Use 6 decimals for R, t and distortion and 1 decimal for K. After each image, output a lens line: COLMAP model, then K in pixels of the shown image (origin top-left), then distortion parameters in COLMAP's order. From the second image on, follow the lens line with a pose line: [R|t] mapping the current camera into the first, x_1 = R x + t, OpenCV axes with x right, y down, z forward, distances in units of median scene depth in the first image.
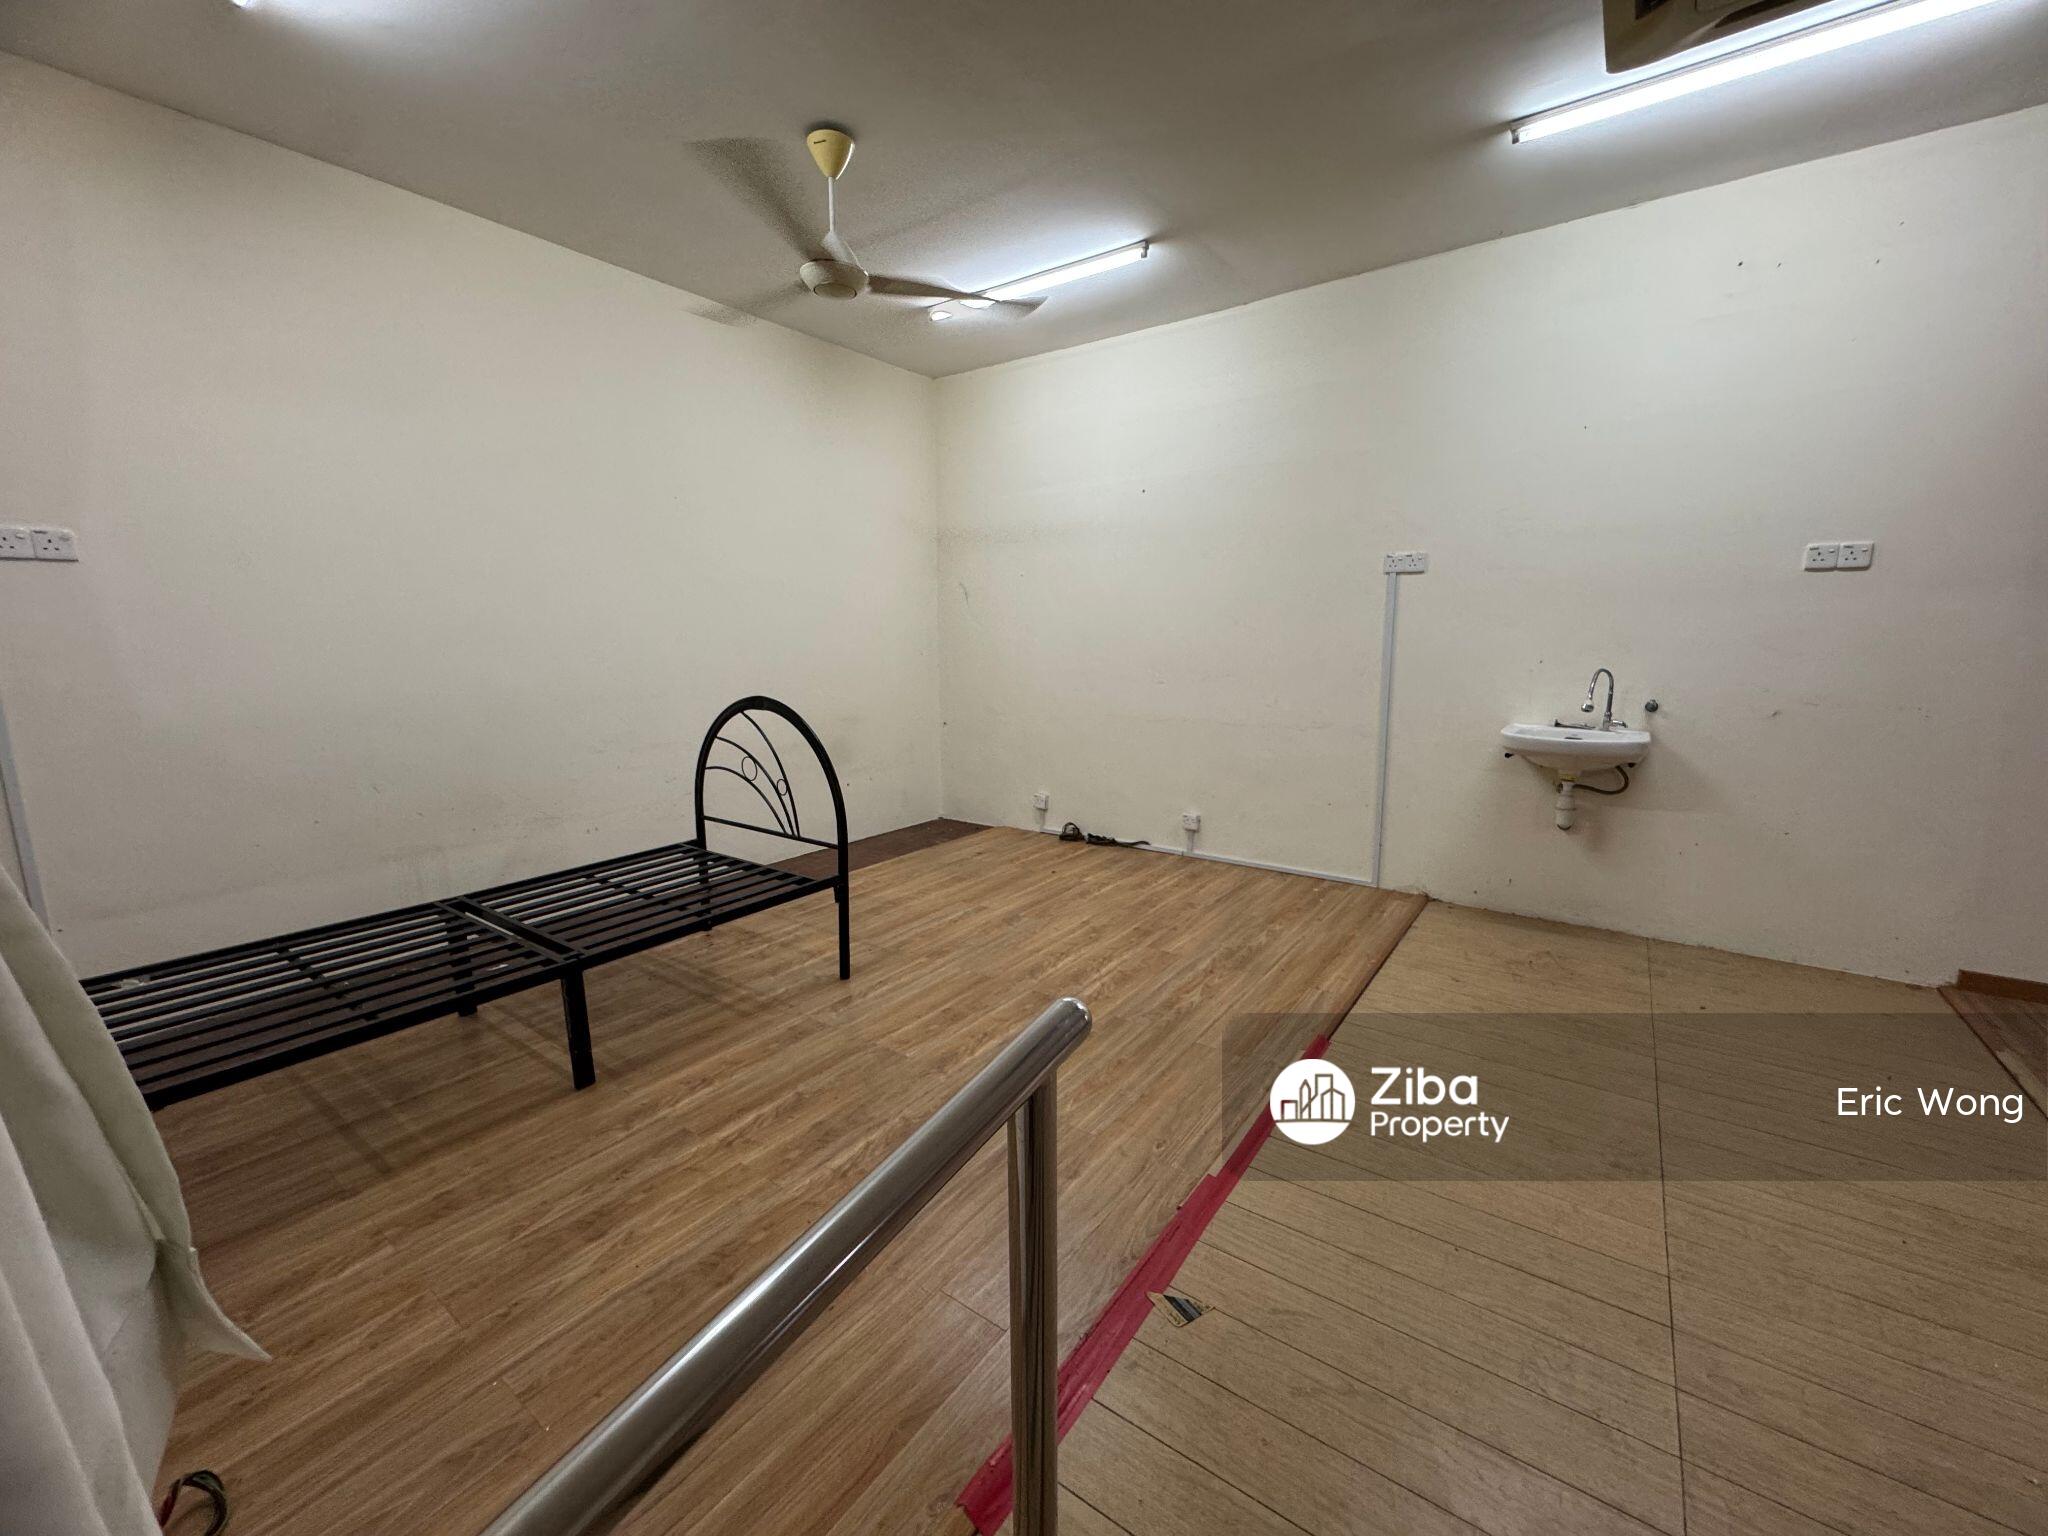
lens RADIAL K [[816.7, 0, 1023.8], [0, 816.7, 766.2], [0, 0, 1]] dist [-0.004328, 0.000856]
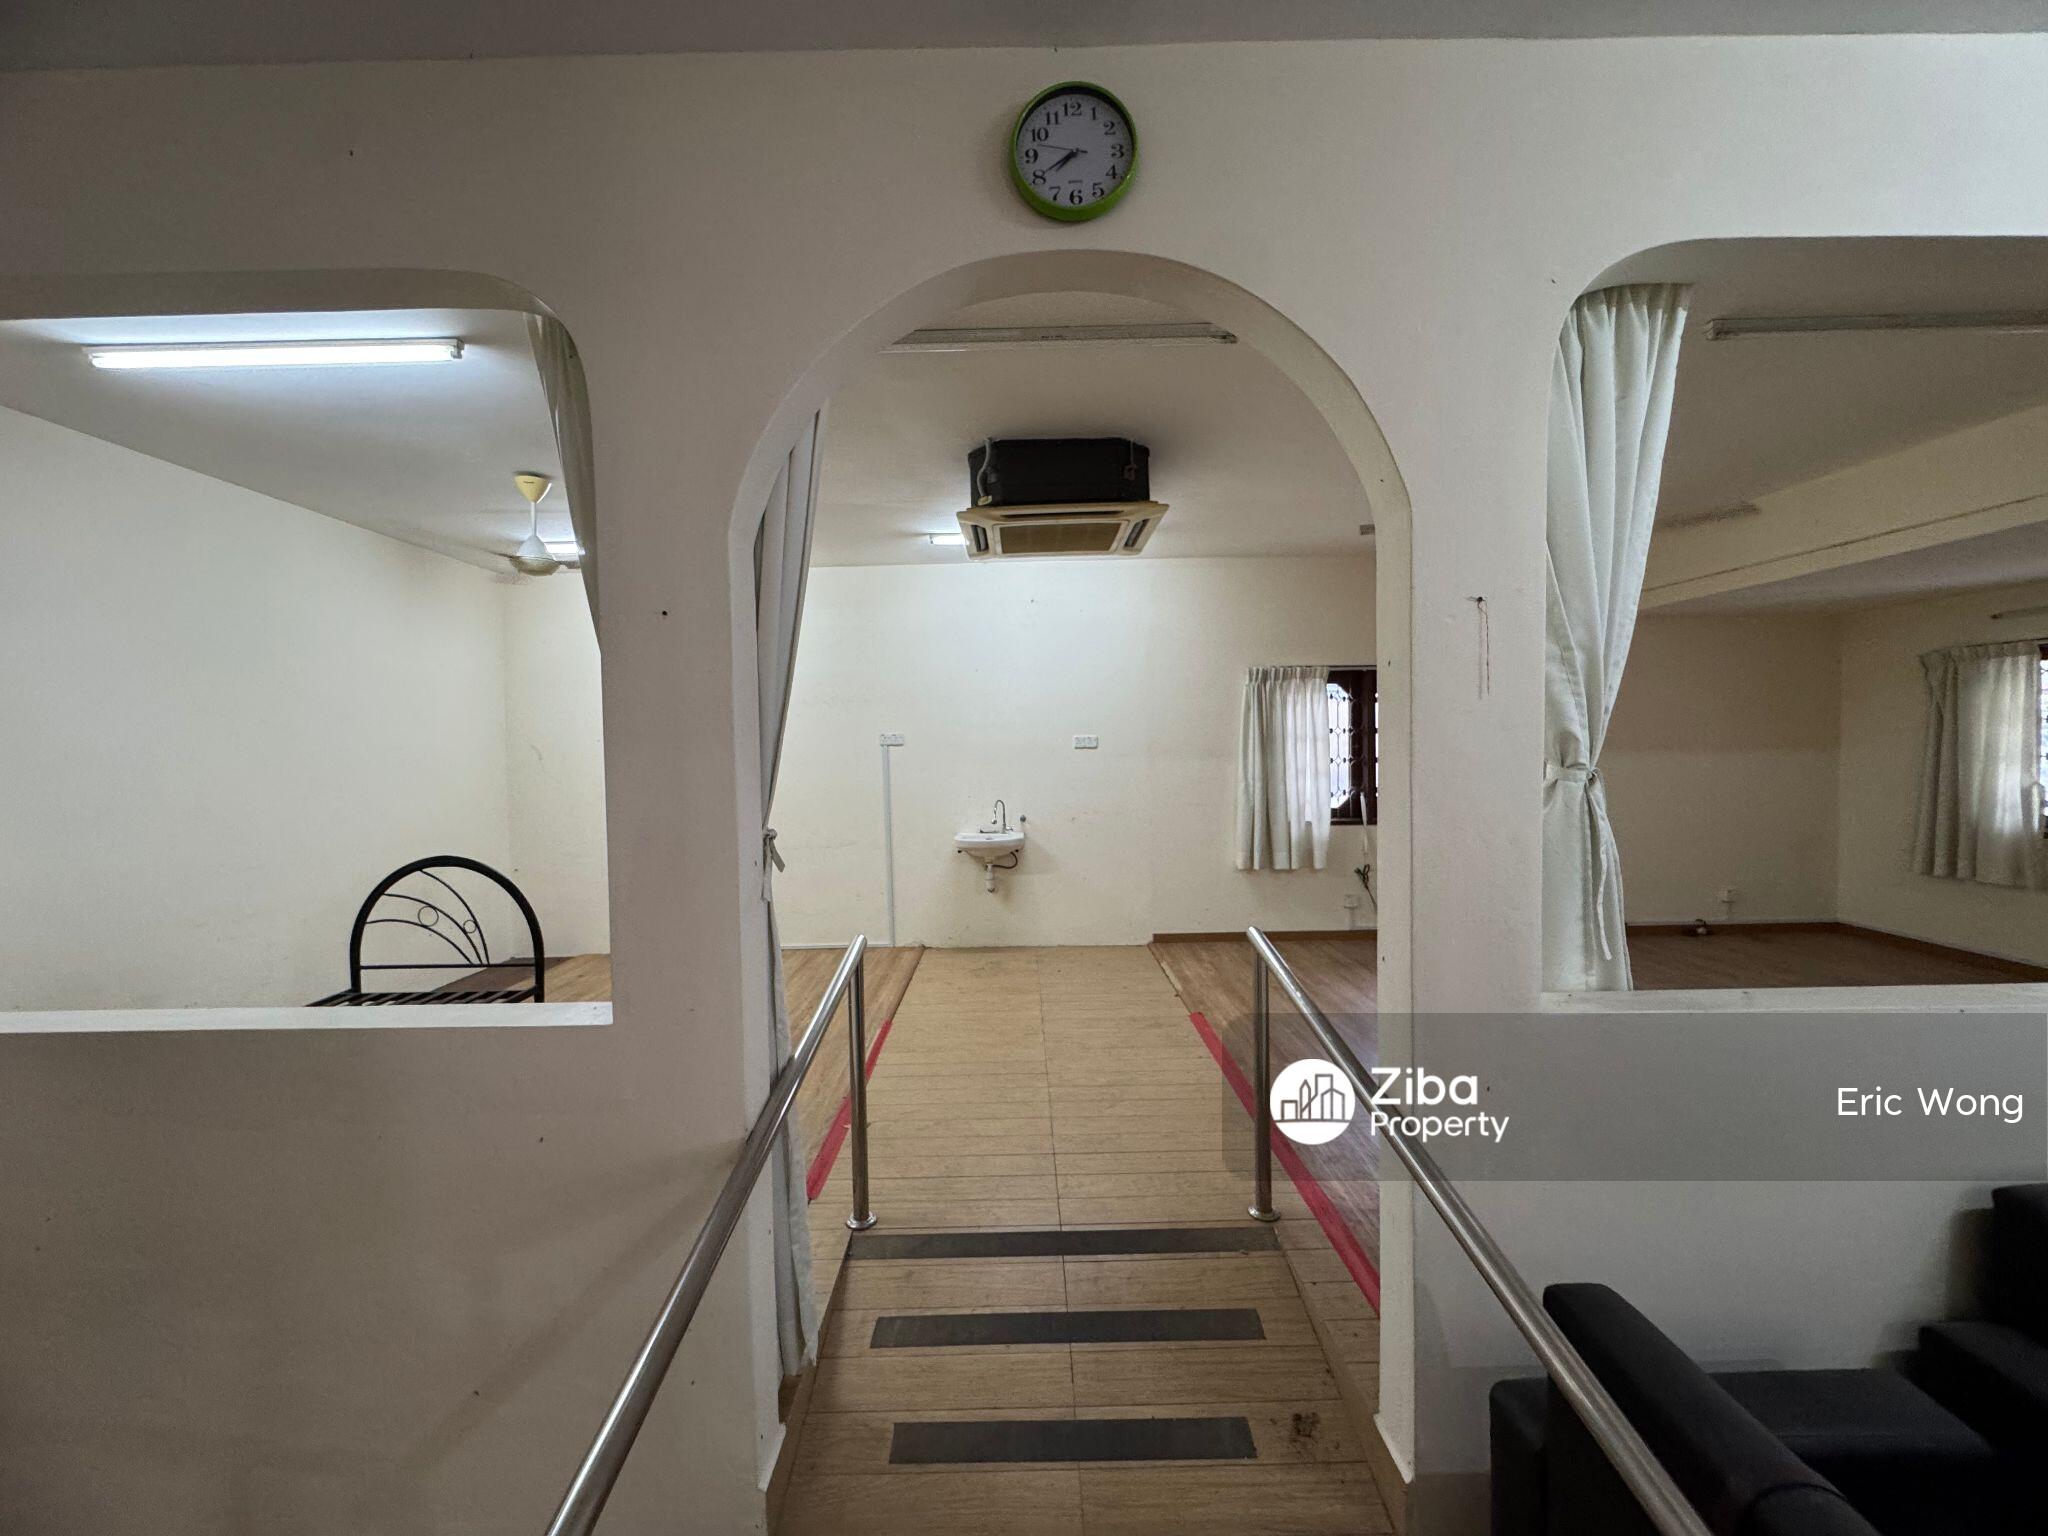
lens RADIAL K [[816.7, 0, 1024.0], [0, 816.7, 776.2], [0, 0, 1]] dist [-0.004328, 0.000856]
pose [[0.805675, -0.031686, 0.591510, -0.325026], [0.113953, 0.988208, -0.102274, 0.021389], [-0.581295, 0.149804, 0.799785, -0.504549]]
